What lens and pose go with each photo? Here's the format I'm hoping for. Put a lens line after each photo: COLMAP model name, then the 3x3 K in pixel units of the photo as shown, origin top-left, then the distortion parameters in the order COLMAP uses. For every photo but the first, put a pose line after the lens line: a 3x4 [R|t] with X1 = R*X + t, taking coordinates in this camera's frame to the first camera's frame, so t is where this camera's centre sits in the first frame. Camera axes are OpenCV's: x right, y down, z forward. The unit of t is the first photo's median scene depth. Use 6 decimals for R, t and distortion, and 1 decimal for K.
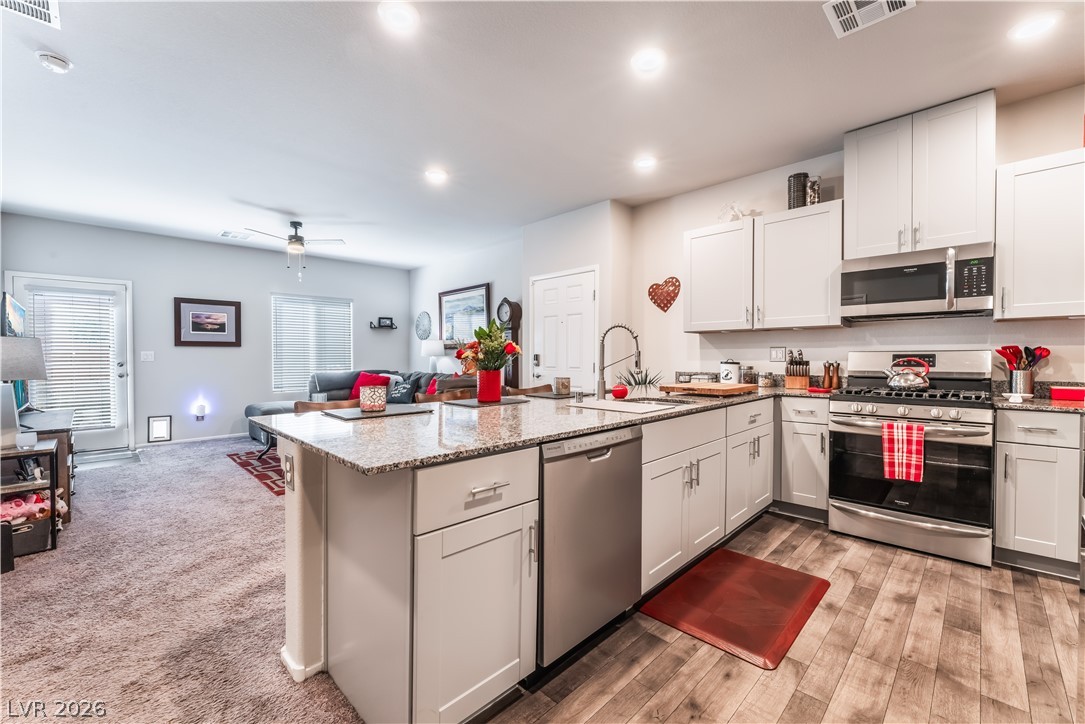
lens RADIAL K [[445.0, 0, 539.4], [0, 445.0, 363.1], [0, 0, 1]] dist [-0.005288, 0.000060]
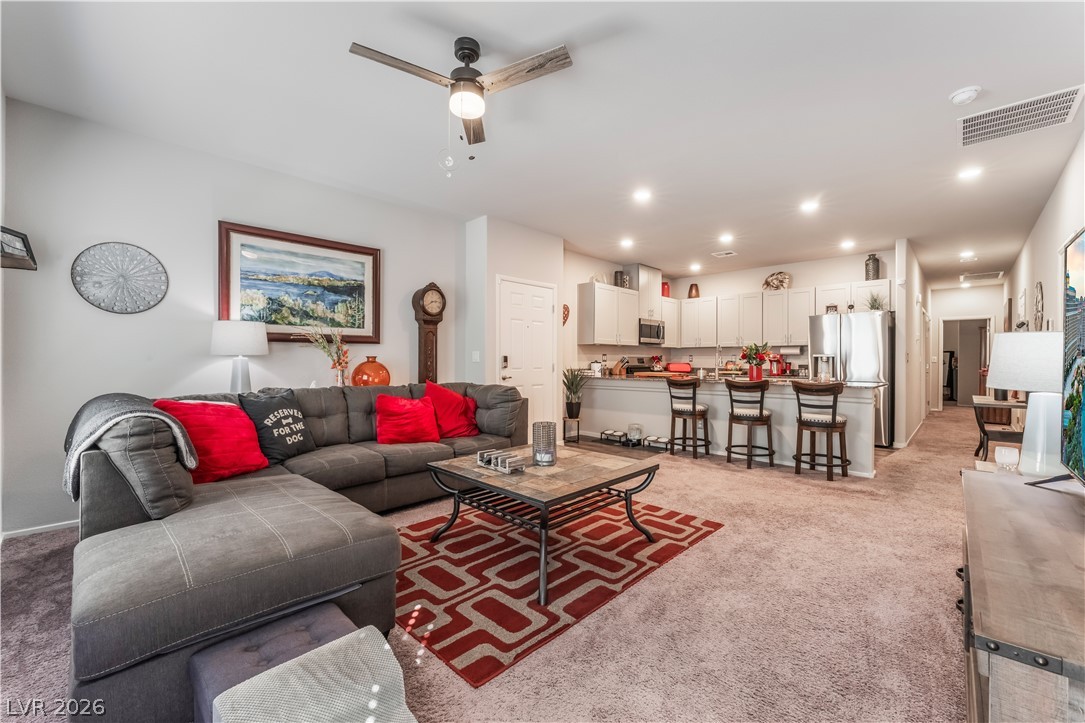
lens RADIAL K [[445.0, 0, 539.4], [0, 445.0, 362.6], [0, 0, 1]] dist [-0.005288, 0.000060]
pose [[-0.030413, -0.006097, 0.999519, -1.530025], [0.009039, 0.999939, 0.006375, -0.016131], [-0.999497, 0.009228, -0.030356, 1.473252]]
